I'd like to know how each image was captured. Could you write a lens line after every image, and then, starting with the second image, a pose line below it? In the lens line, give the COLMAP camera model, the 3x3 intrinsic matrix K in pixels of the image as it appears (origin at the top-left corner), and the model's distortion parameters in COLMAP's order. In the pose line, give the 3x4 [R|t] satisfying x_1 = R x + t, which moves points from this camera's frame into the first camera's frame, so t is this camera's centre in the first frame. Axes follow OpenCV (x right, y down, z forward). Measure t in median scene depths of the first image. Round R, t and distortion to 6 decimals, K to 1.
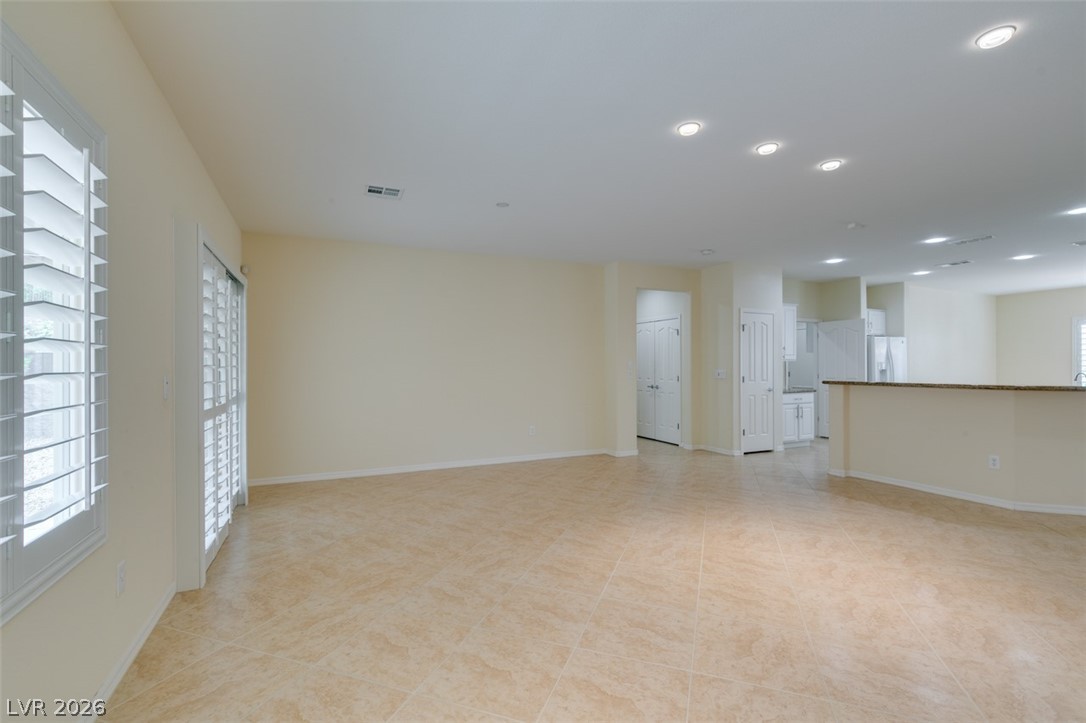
lens RADIAL K [[485.2, 0, 537.1], [0, 485.2, 364.3], [0, 0, 1]] dist [0.003672, -0.001502]
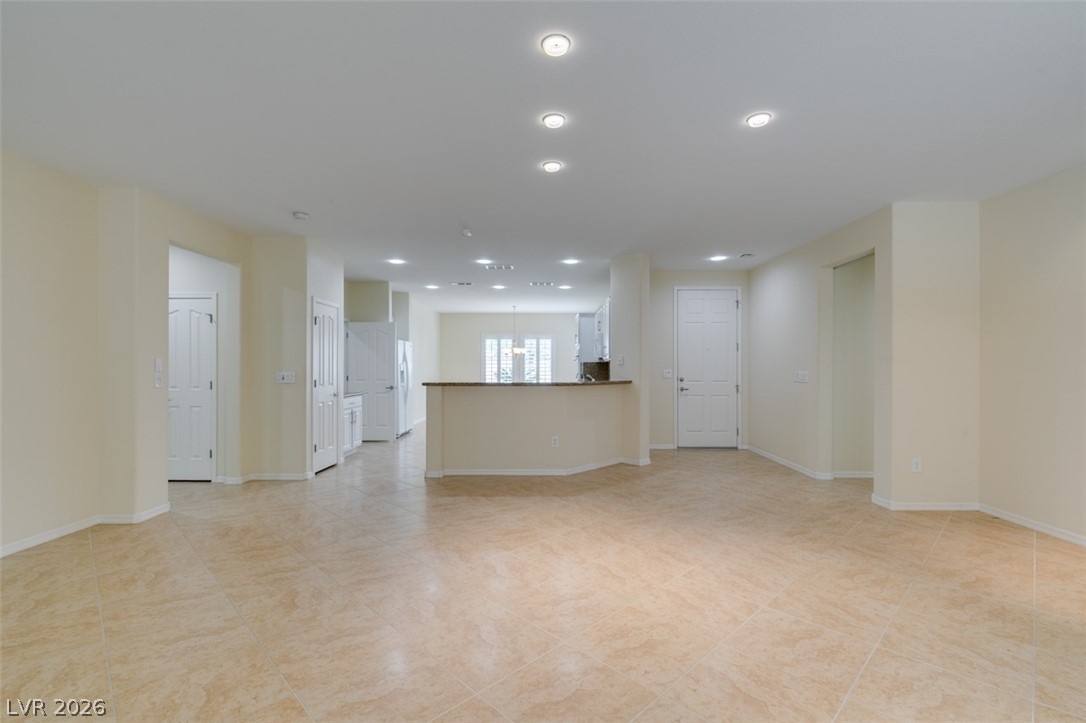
lens RADIAL K [[485.2, 0, 543.6], [0, 485.2, 363.4], [0, 0, 1]] dist [0.003672, -0.001502]
pose [[0.420501, 0.009295, 0.907244, -0.253366], [-0.004787, 0.999956, -0.008026, 0.002812], [-0.907279, -0.000968, 0.420527, 0.493706]]
